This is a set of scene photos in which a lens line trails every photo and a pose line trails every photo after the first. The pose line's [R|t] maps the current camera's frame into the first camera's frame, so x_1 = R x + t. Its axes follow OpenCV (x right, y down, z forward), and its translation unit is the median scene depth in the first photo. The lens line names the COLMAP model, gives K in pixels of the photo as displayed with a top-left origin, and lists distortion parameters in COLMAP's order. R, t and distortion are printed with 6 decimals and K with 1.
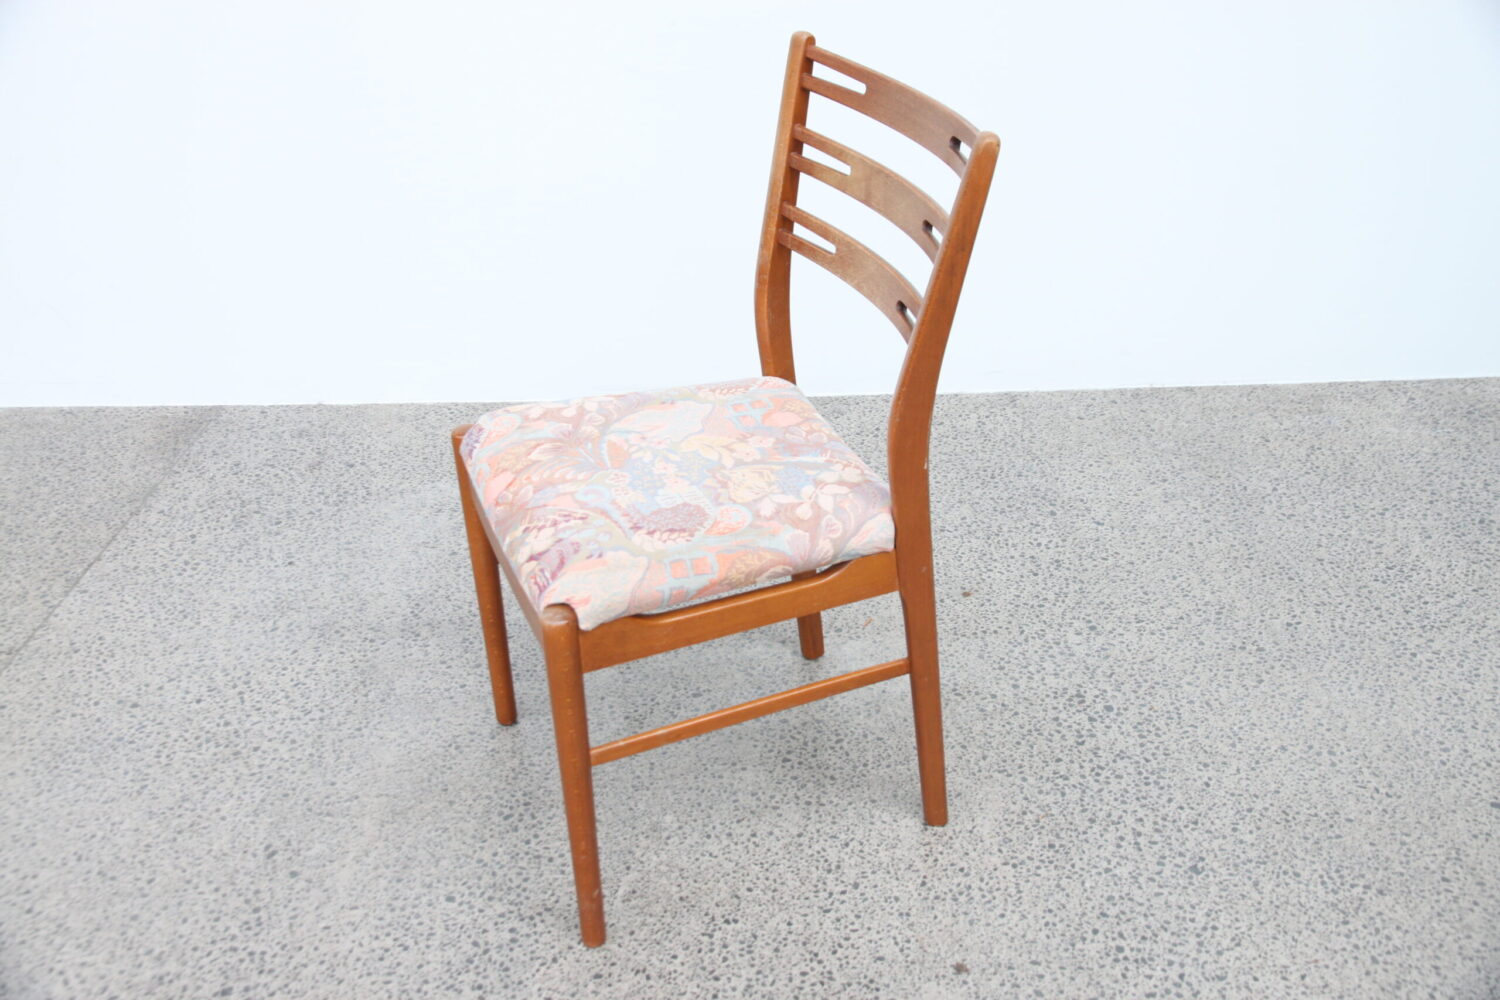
lens RADIAL K [[1483.2, 0, 750.0], [0, 1483.2, 500.0], [0, 0, 1]] dist [-0.015973, 0.144398]
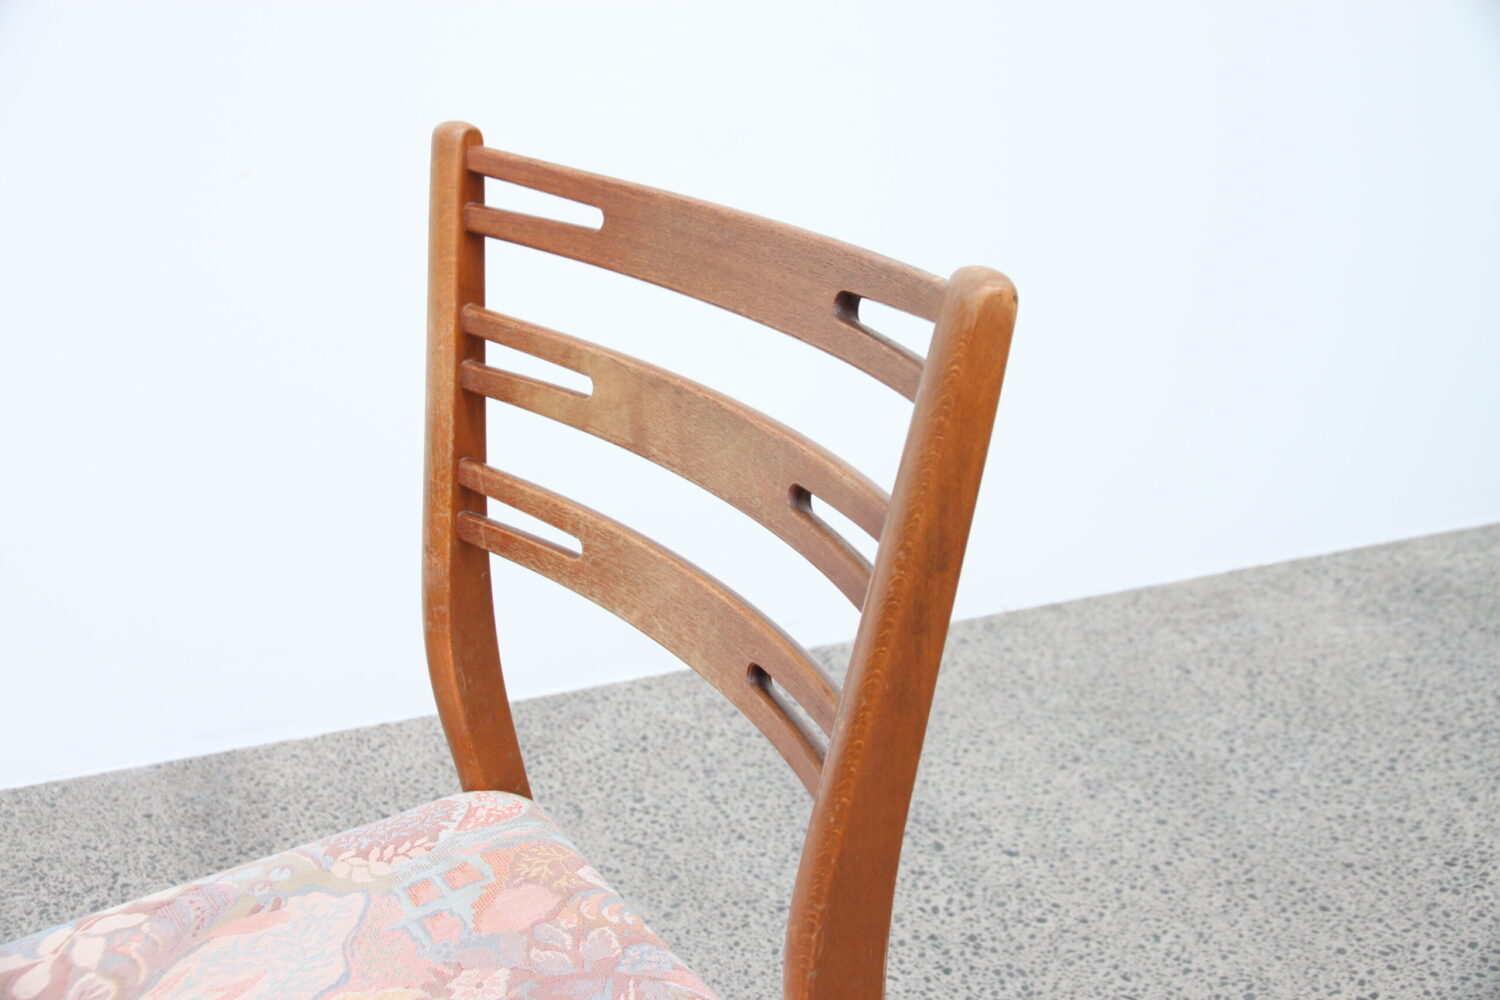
lens RADIAL K [[1483.2, 0, 750.0], [0, 1483.2, 500.0], [0, 0, 1]] dist [-0.015973, 0.144398]
pose [[0.970064, -0.128913, 0.205807, 0.012292], [0.151281, 0.983733, -0.096867, -0.119017], [-0.189971, 0.125102, 0.973787, 0.476716]]
